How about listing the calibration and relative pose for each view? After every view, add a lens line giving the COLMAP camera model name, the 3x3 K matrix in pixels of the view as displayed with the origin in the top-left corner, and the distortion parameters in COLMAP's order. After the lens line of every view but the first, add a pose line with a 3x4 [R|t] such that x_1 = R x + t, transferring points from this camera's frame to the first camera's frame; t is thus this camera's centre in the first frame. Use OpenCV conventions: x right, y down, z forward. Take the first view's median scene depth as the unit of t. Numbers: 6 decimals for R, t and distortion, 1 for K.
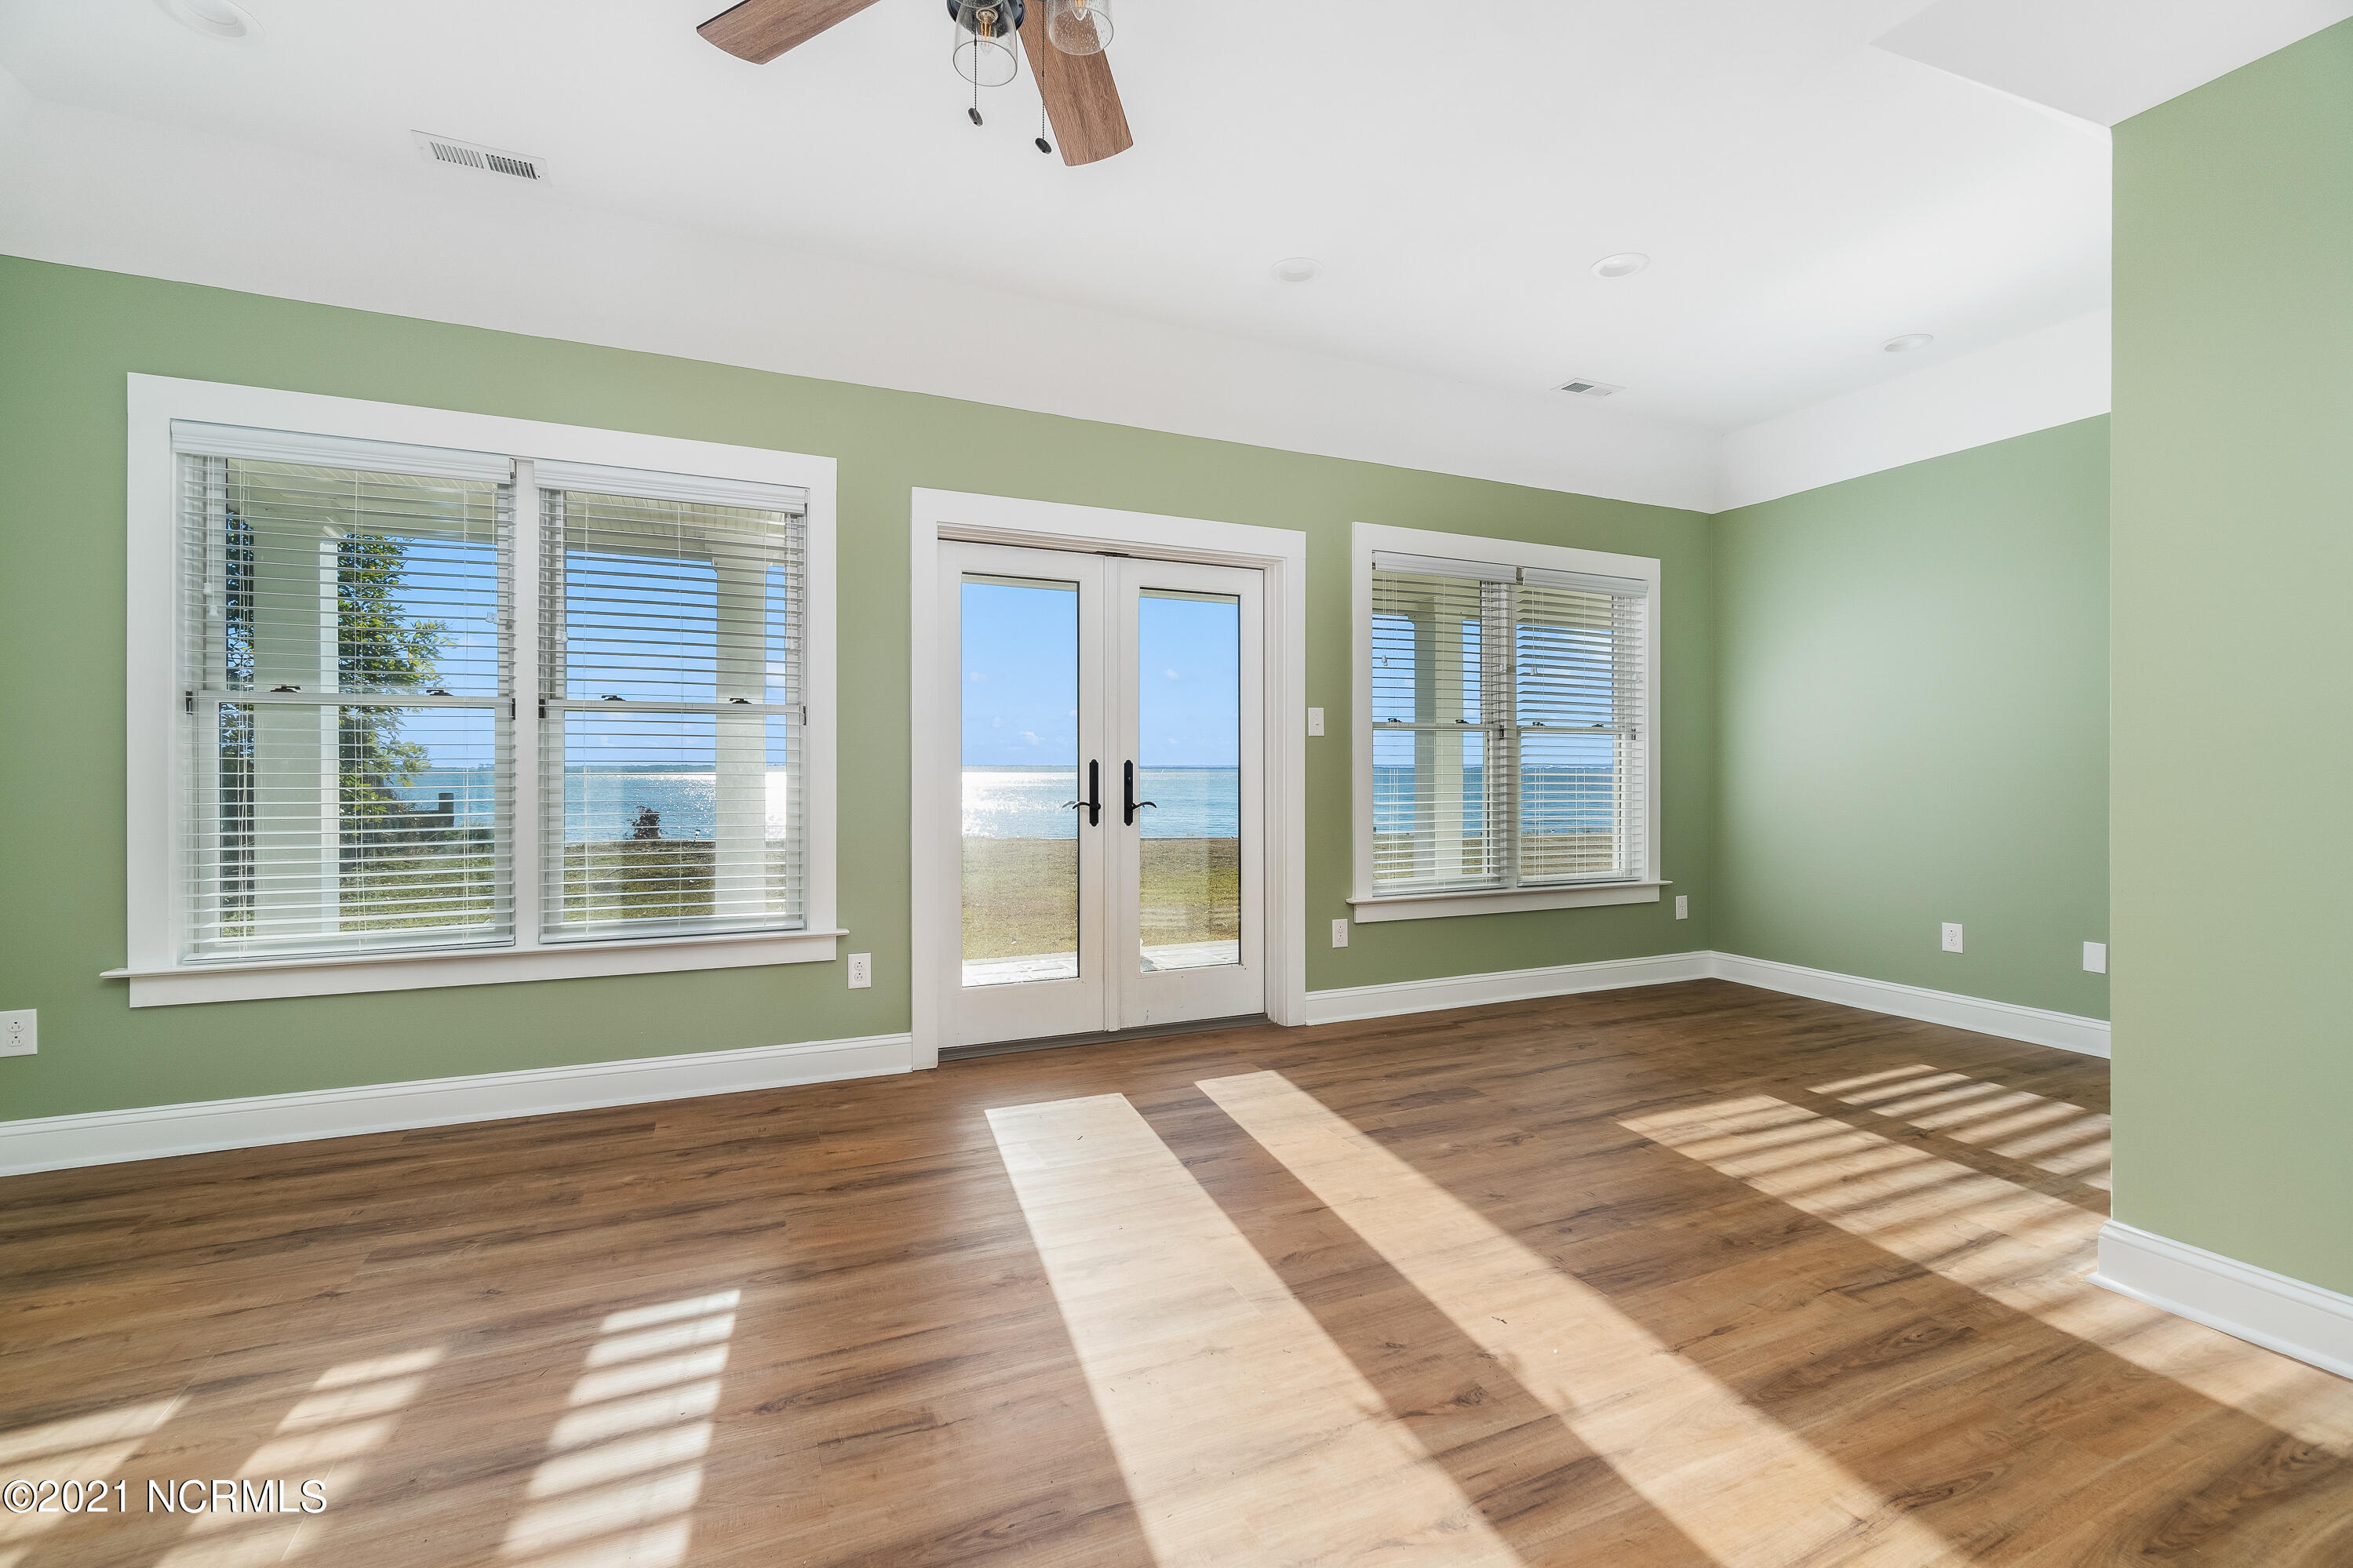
lens RADIAL K [[1022.0, 0, 1176.5], [0, 1022.0, 784.0], [0, 0, 1]] dist [0.001303, 0.000910]
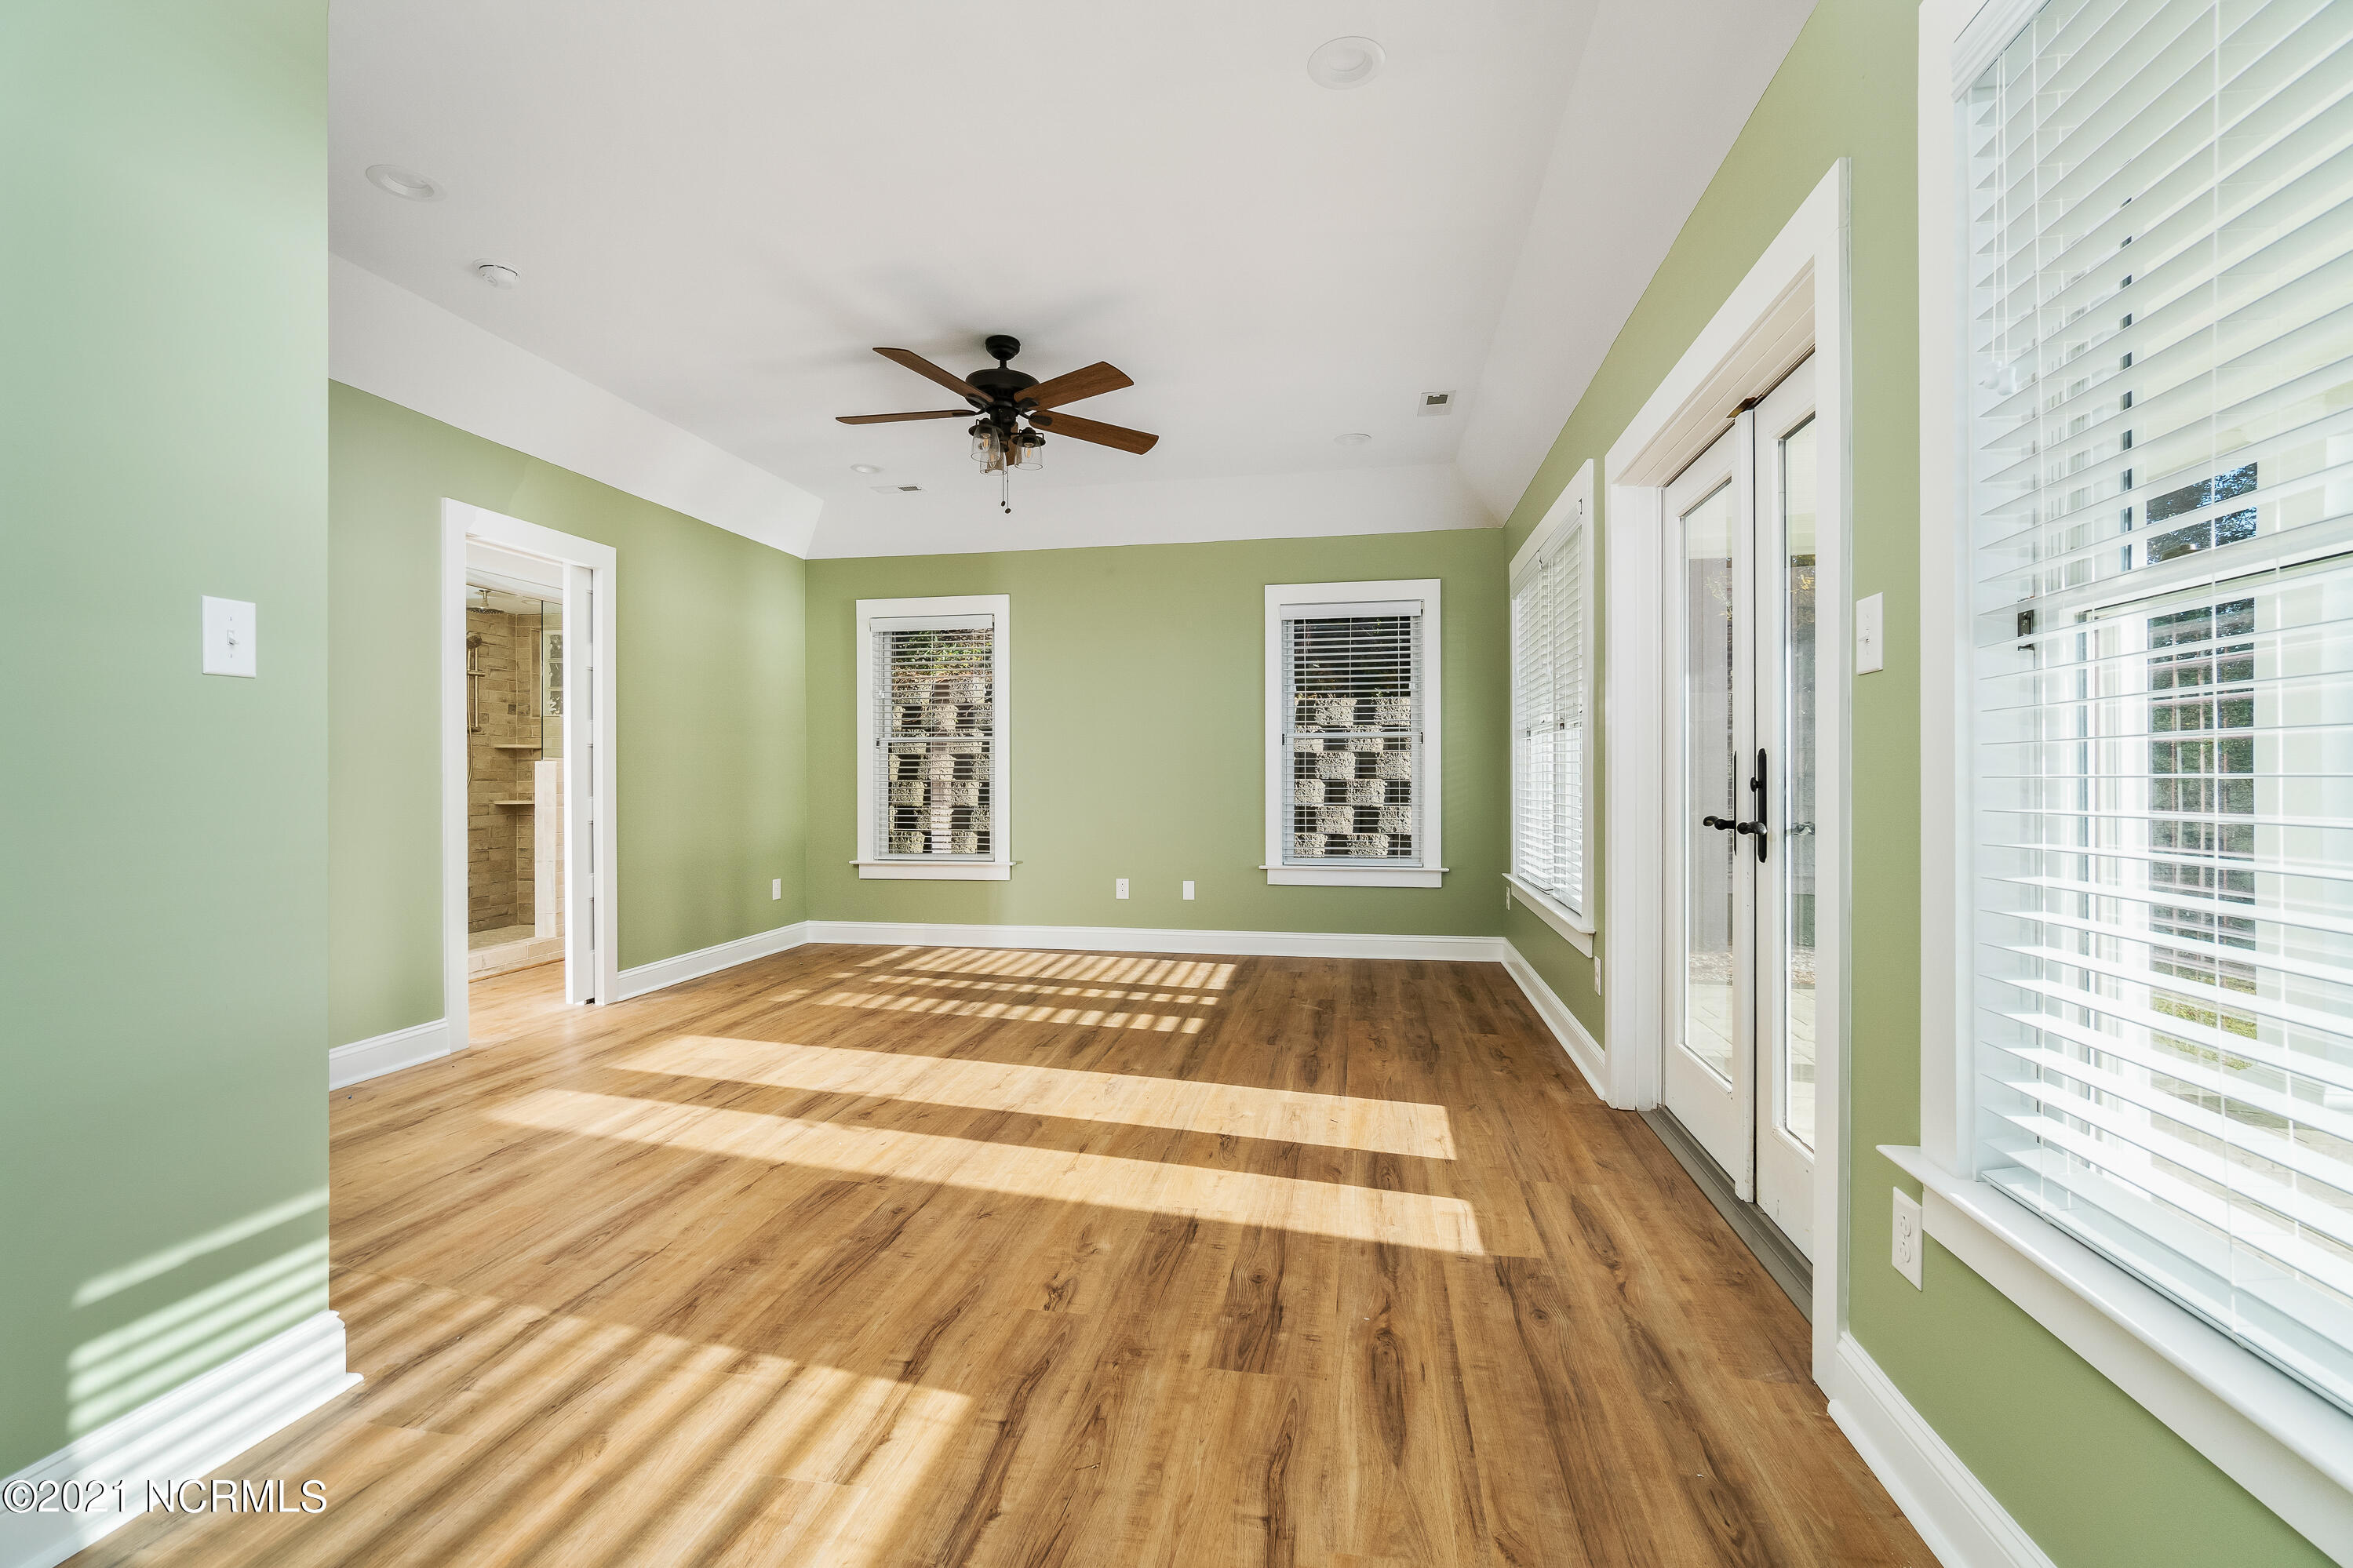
lens RADIAL K [[1022.0, 0, 1176.5], [0, 1022.0, 784.0], [0, 0, 1]] dist [0.001303, 0.000910]
pose [[-0.573793, 0.007439, -0.818966, 0.967066], [-0.005390, 0.999903, 0.012860, -0.015404], [0.818982, 0.011793, -0.573698, 1.650665]]
